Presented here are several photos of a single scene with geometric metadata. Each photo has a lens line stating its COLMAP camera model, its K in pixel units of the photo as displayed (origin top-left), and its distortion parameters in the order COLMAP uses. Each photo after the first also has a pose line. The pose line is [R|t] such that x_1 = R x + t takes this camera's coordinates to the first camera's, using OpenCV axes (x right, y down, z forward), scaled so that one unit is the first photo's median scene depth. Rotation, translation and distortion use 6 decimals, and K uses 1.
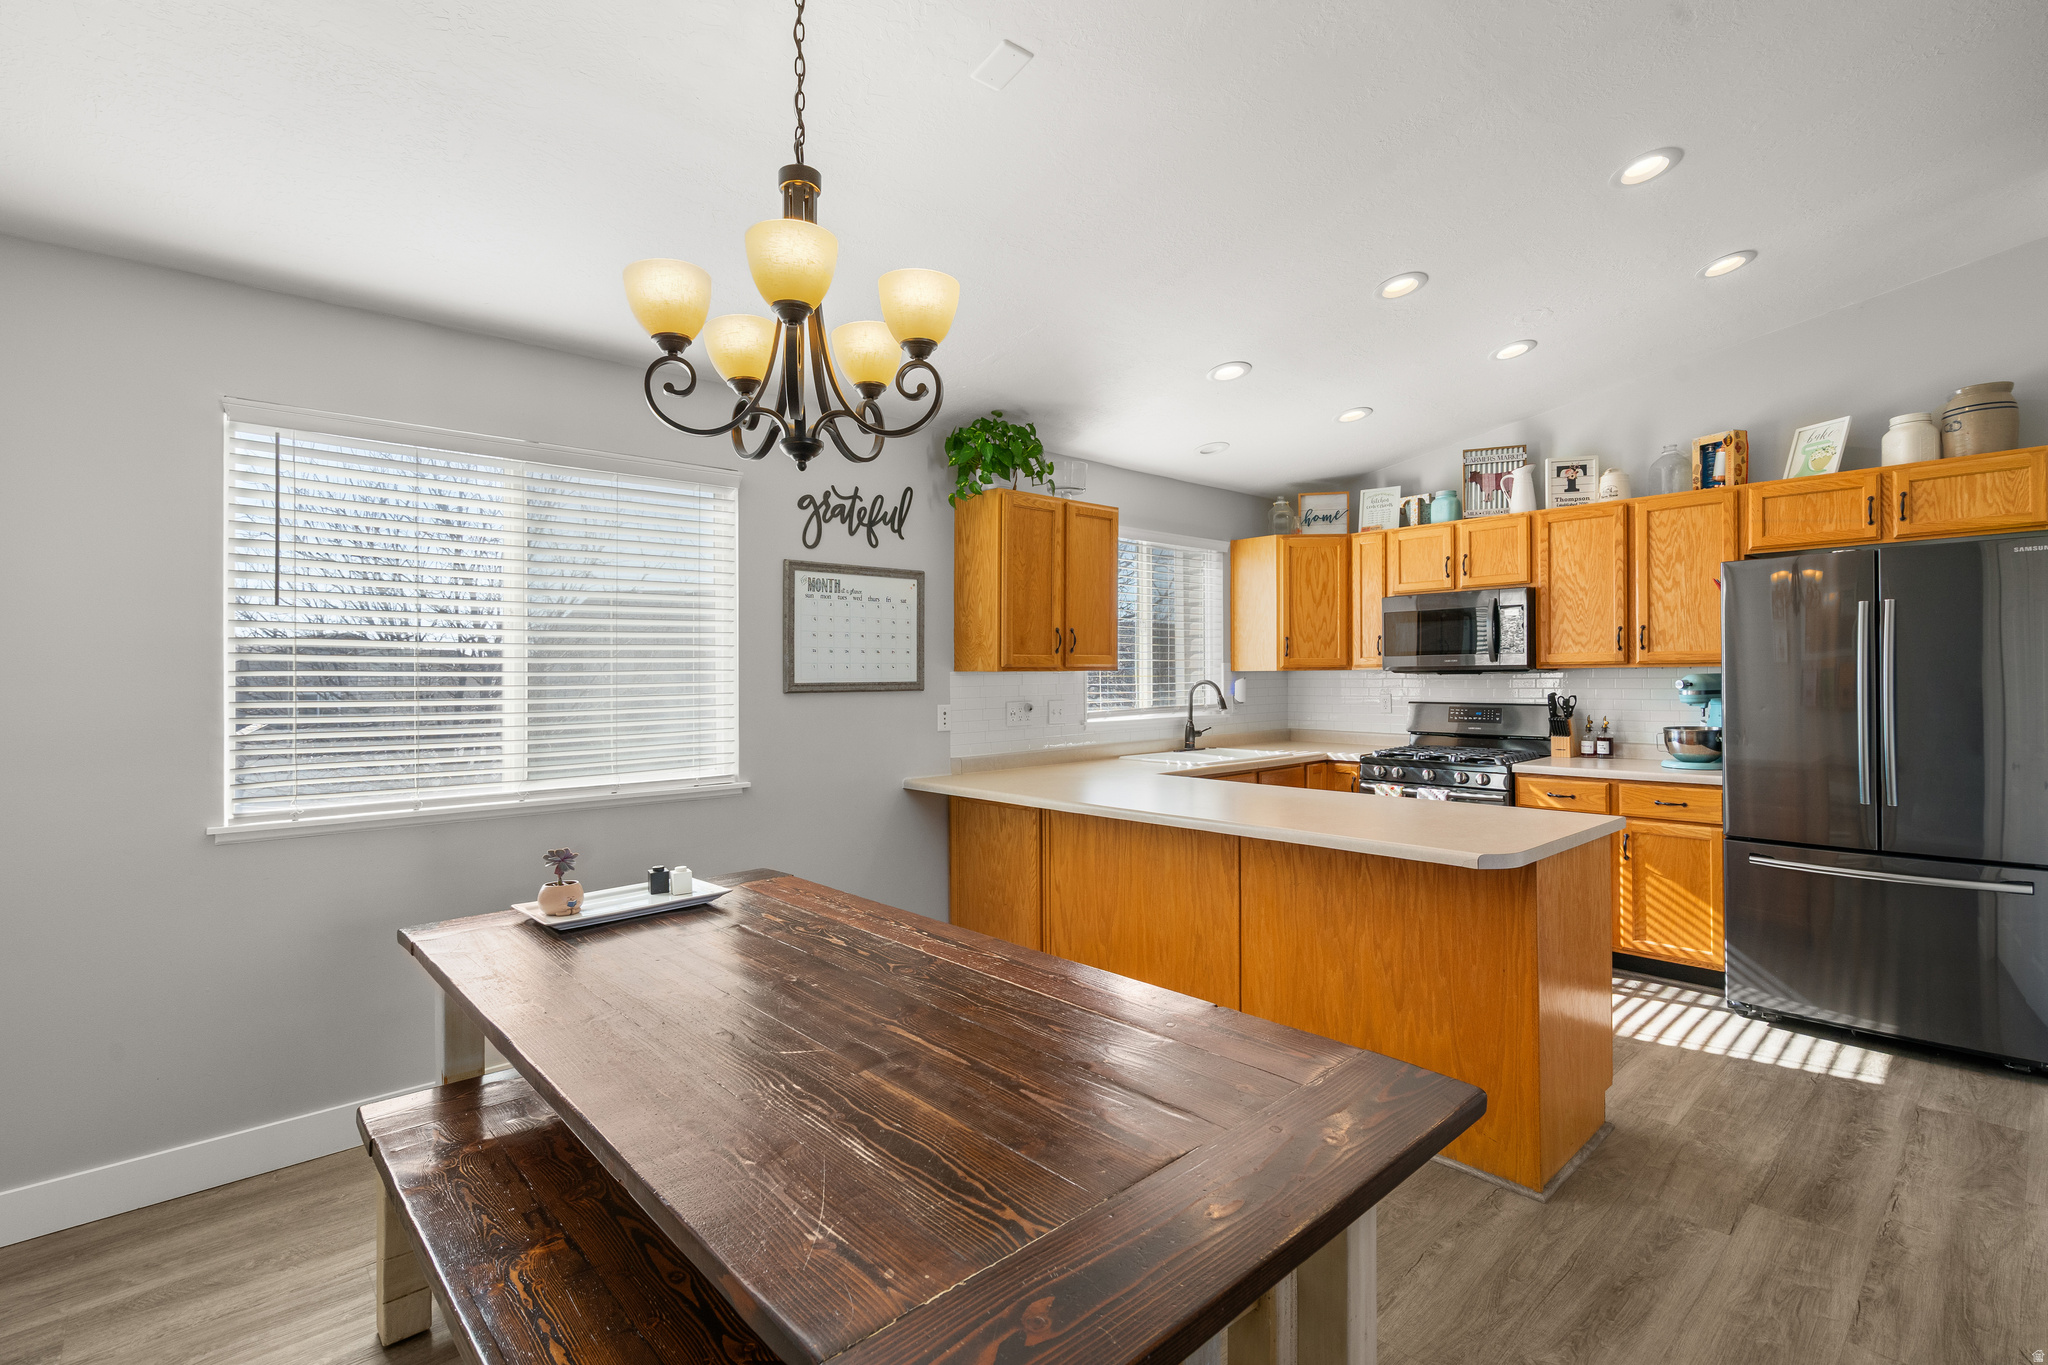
lens RADIAL K [[945.7, 0, 990.2], [0, 945.7, 672.0], [0, 0, 1]] dist [-0.001724, 0.000002]
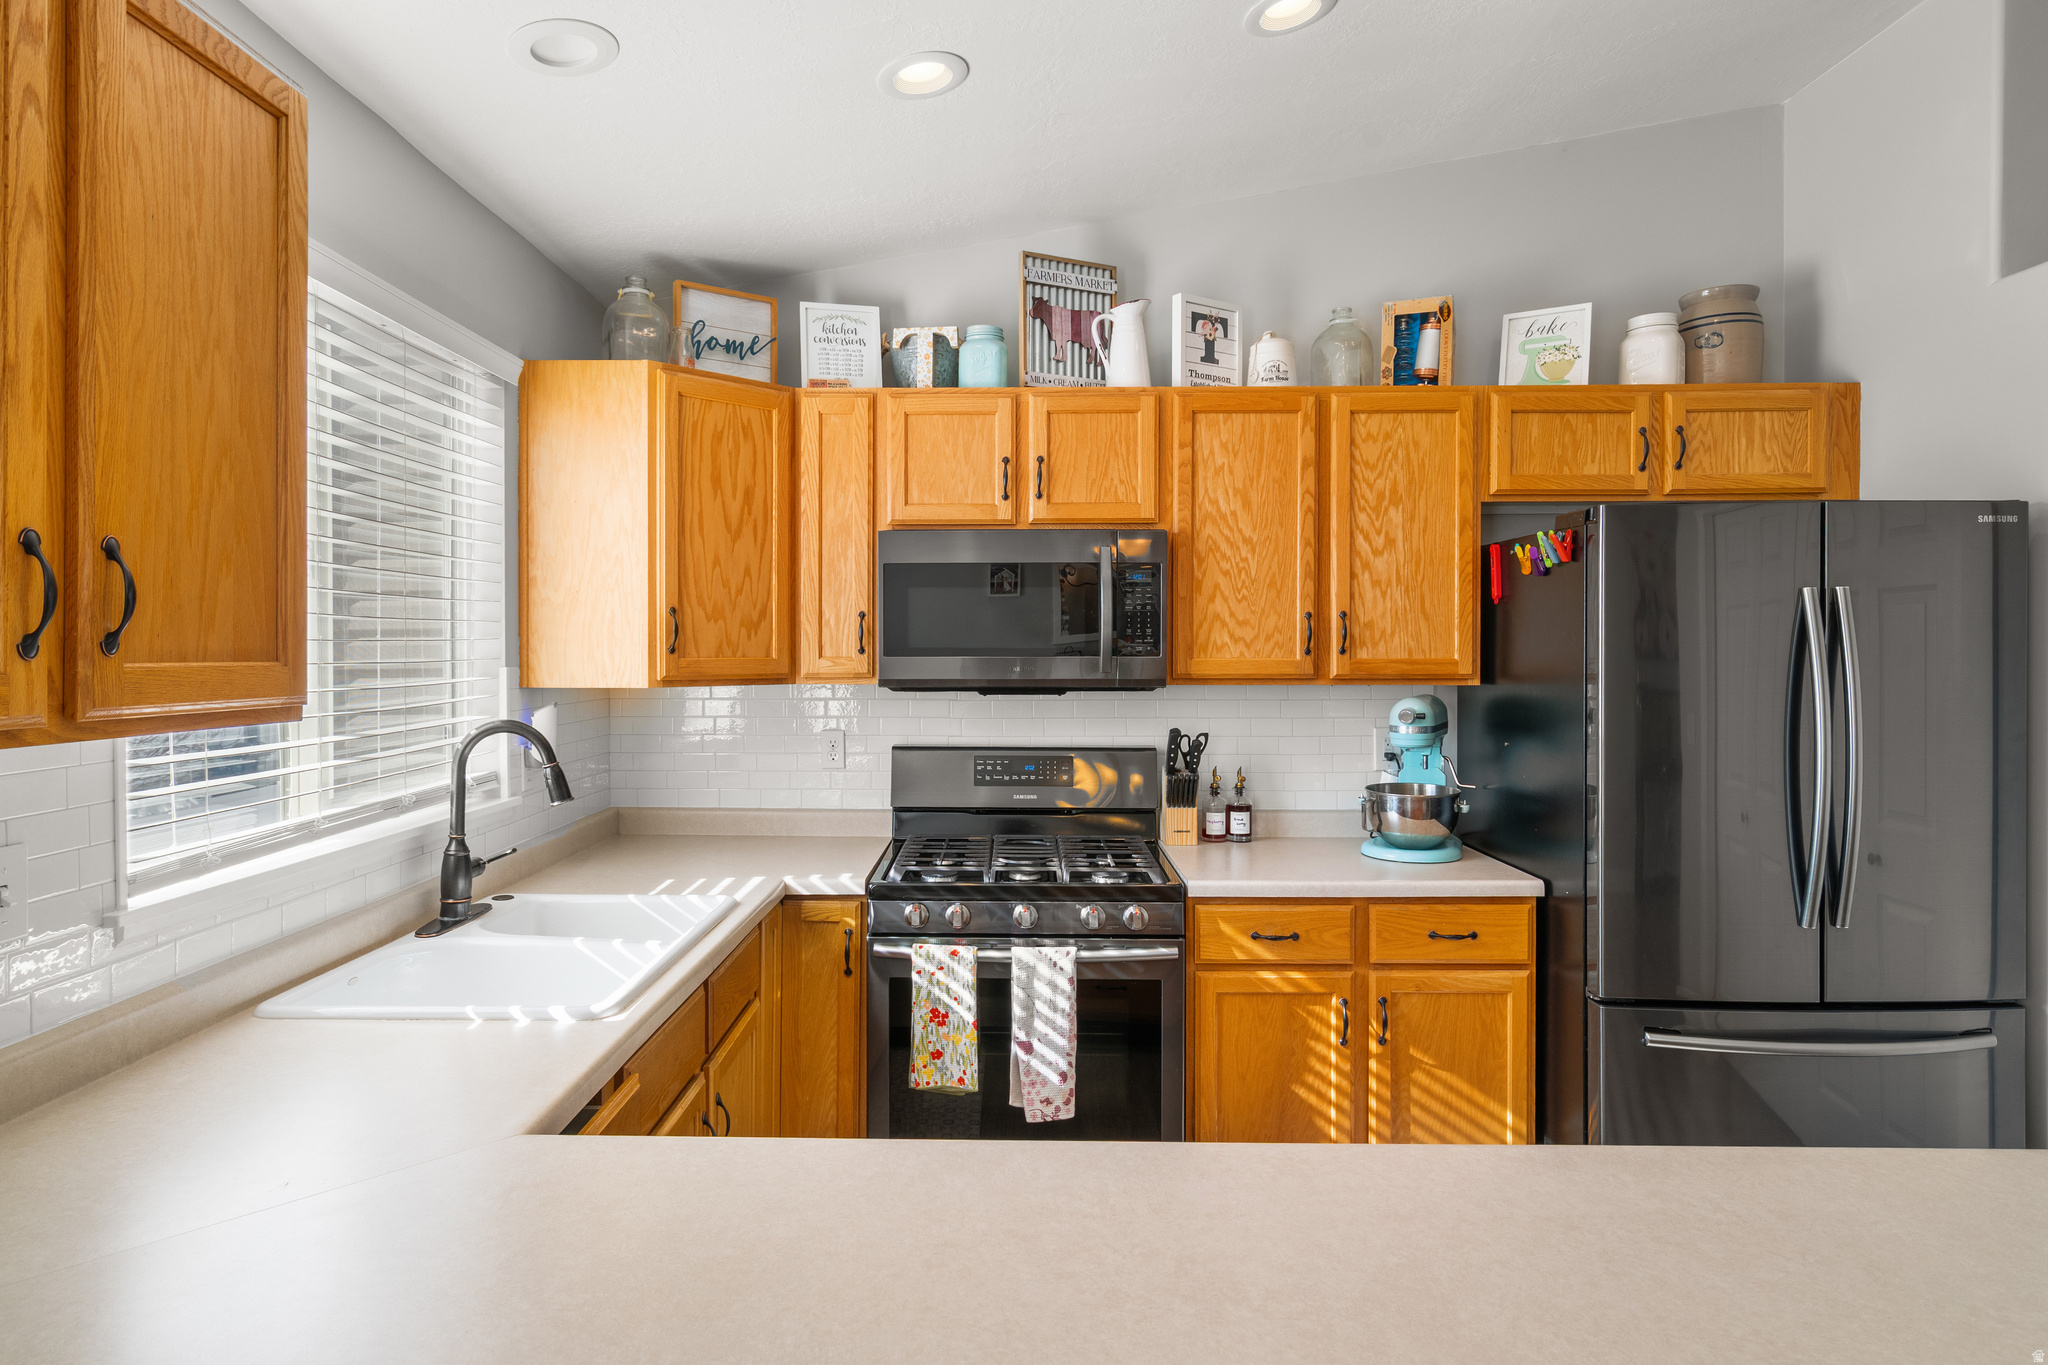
lens RADIAL K [[1184.0, 0, 996.0], [0, 1184.0, 665.8], [0, 0, 1]] dist [0.003505, 0.001157]
pose [[0.664282, -0.001177, 0.747481, 0.018317], [-0.008367, 0.999924, 0.009011, -0.020528], [-0.747435, -0.012239, 0.664222, 0.657679]]
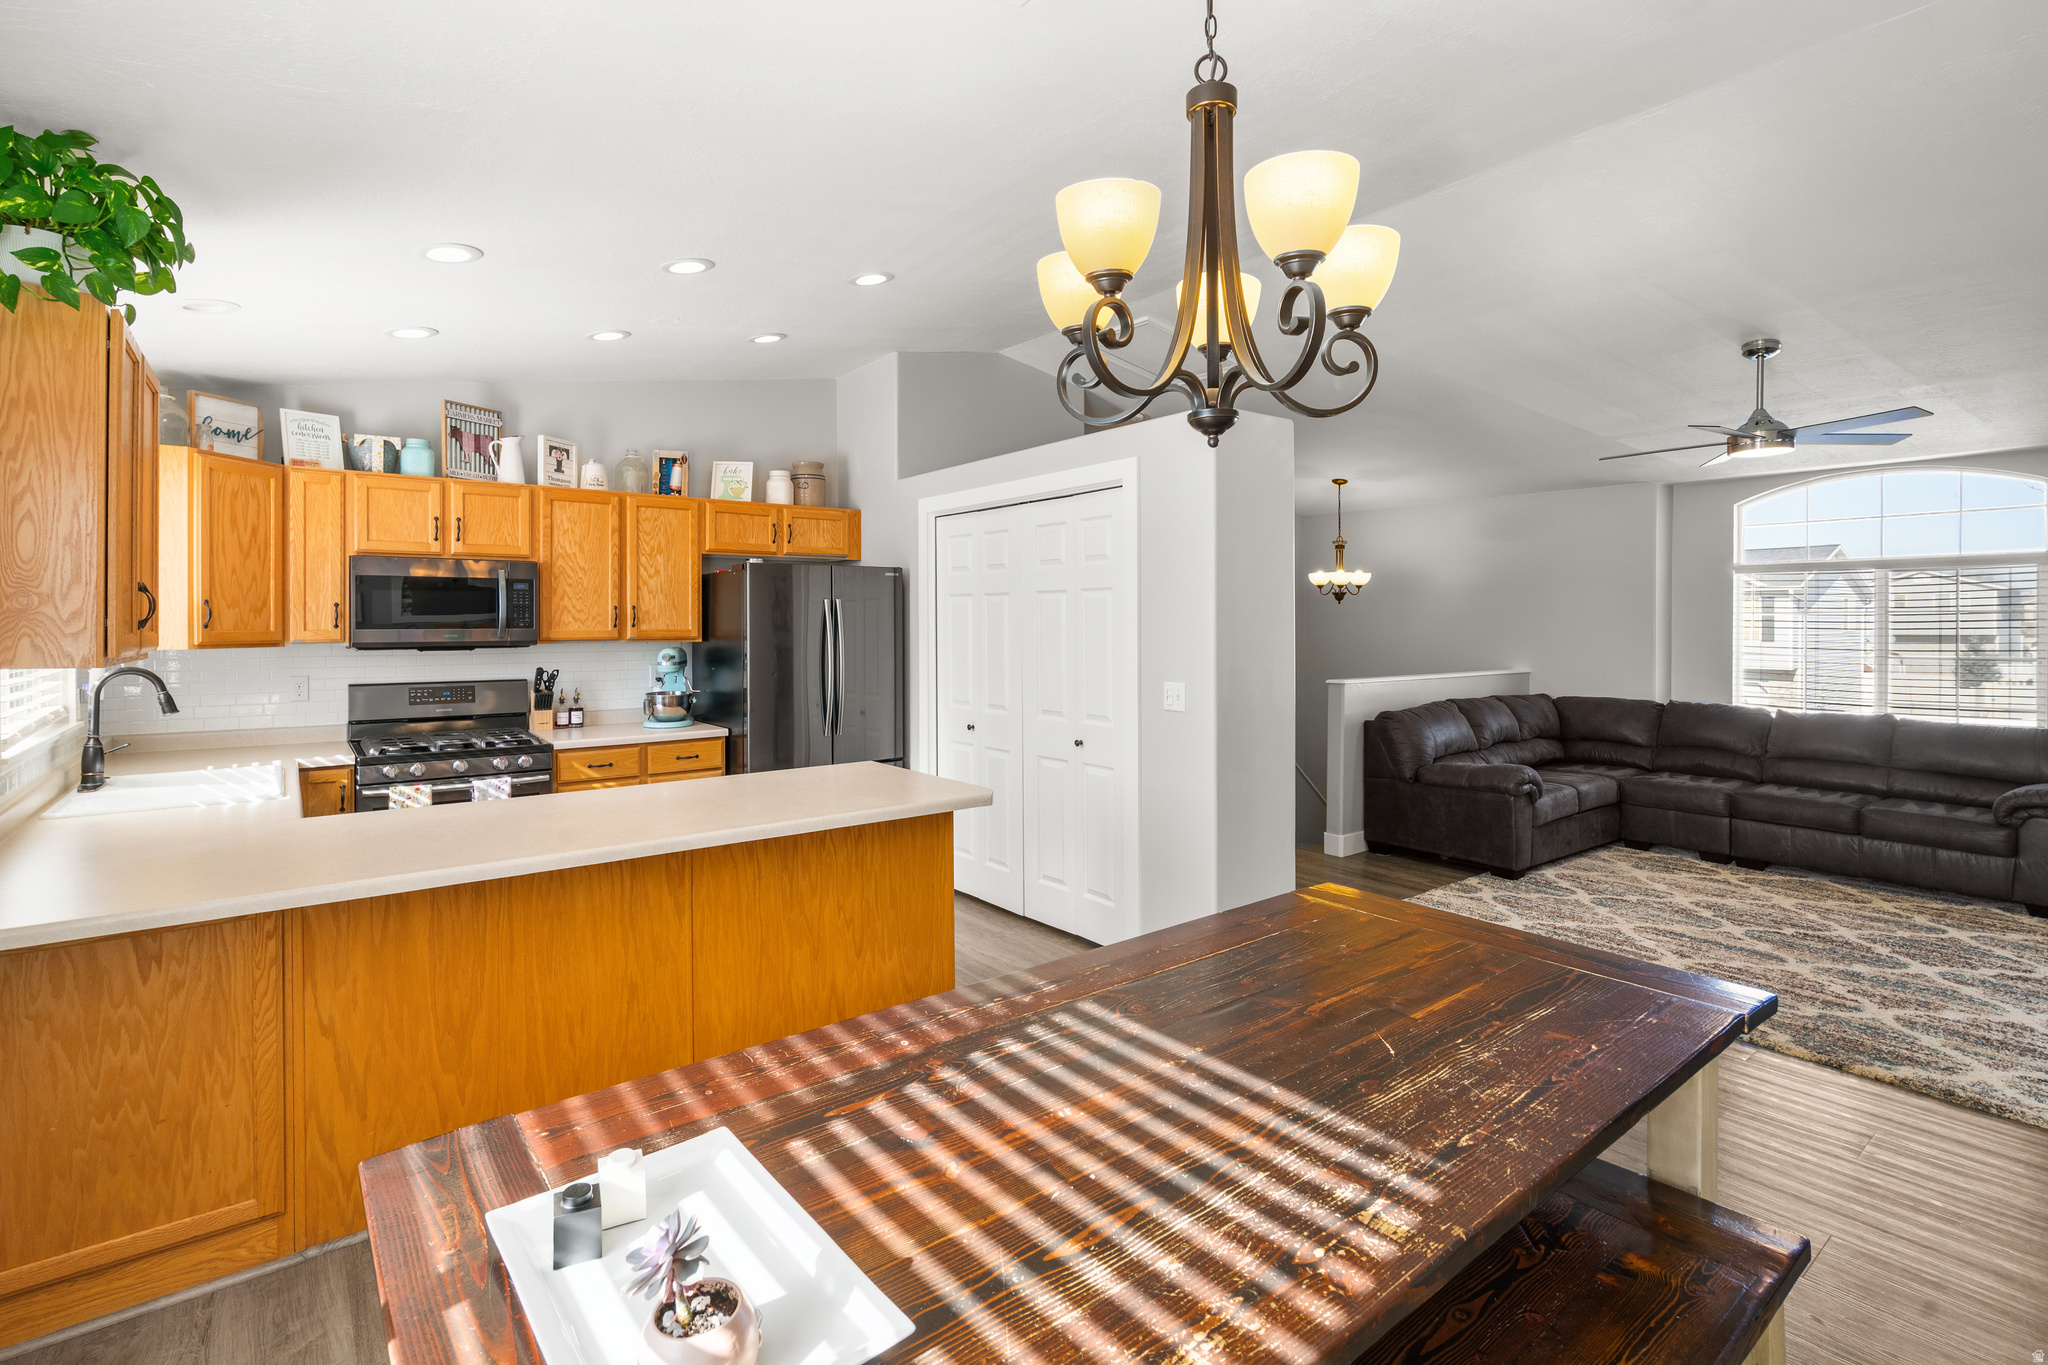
lens RADIAL K [[969.7, 0, 1030.9], [0, 969.7, 622.3], [0, 0, 1]] dist [0.001763, 0.000741]
pose [[0.046396, 0.009438, 0.998879, -0.436418], [-0.002384, 0.999954, -0.009338, -0.018897], [-0.998920, -0.001948, 0.046416, 0.451335]]
